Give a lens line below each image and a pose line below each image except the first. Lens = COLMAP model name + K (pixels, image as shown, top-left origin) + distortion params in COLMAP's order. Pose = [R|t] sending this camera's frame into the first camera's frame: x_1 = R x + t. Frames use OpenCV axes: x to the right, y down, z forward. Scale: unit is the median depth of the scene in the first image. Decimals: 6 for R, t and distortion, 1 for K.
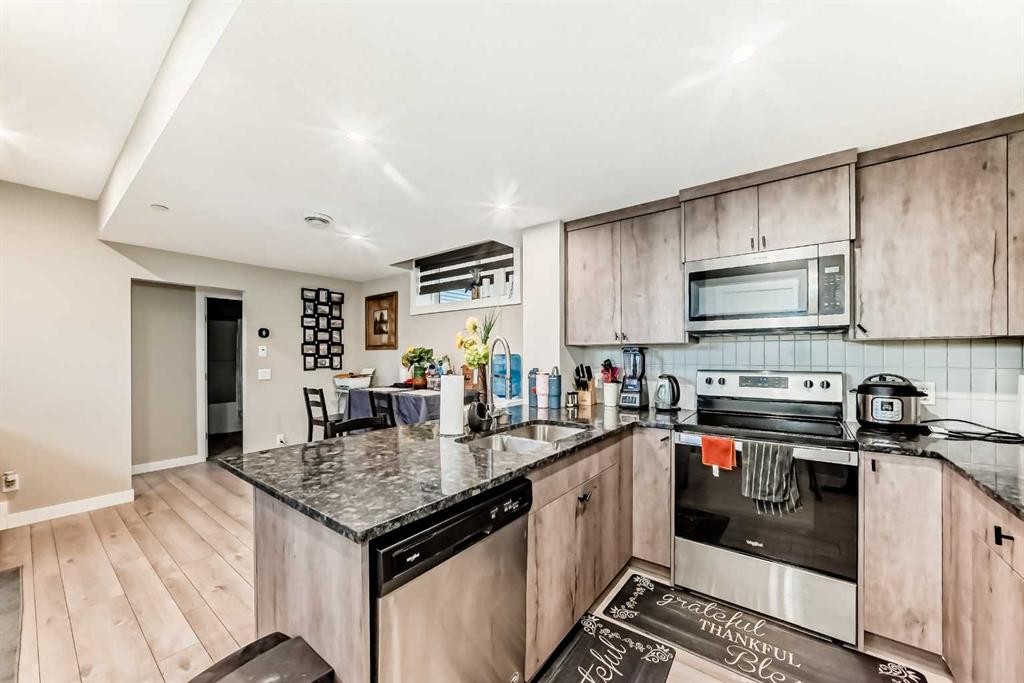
lens RADIAL K [[389.8, 0, 511.8], [0, 389.8, 347.1], [0, 0, 1]] dist [-0.001127, 0.010083]
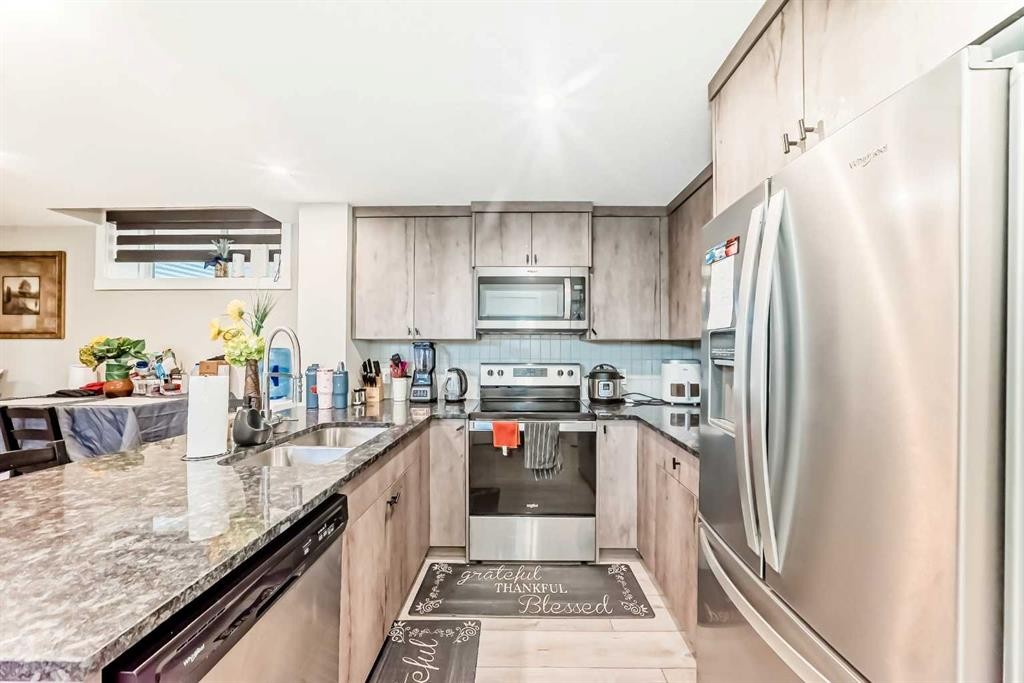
lens RADIAL K [[371.9, 0, 512.0], [0, 371.9, 341.5], [0, 0, 1]] dist [-0.008584, 0.008358]
pose [[0.811405, 0.019247, 0.584167, -0.108530], [-0.018151, 0.999805, -0.007730, 0.002482], [-0.584202, -0.004331, 0.811597, 0.096449]]
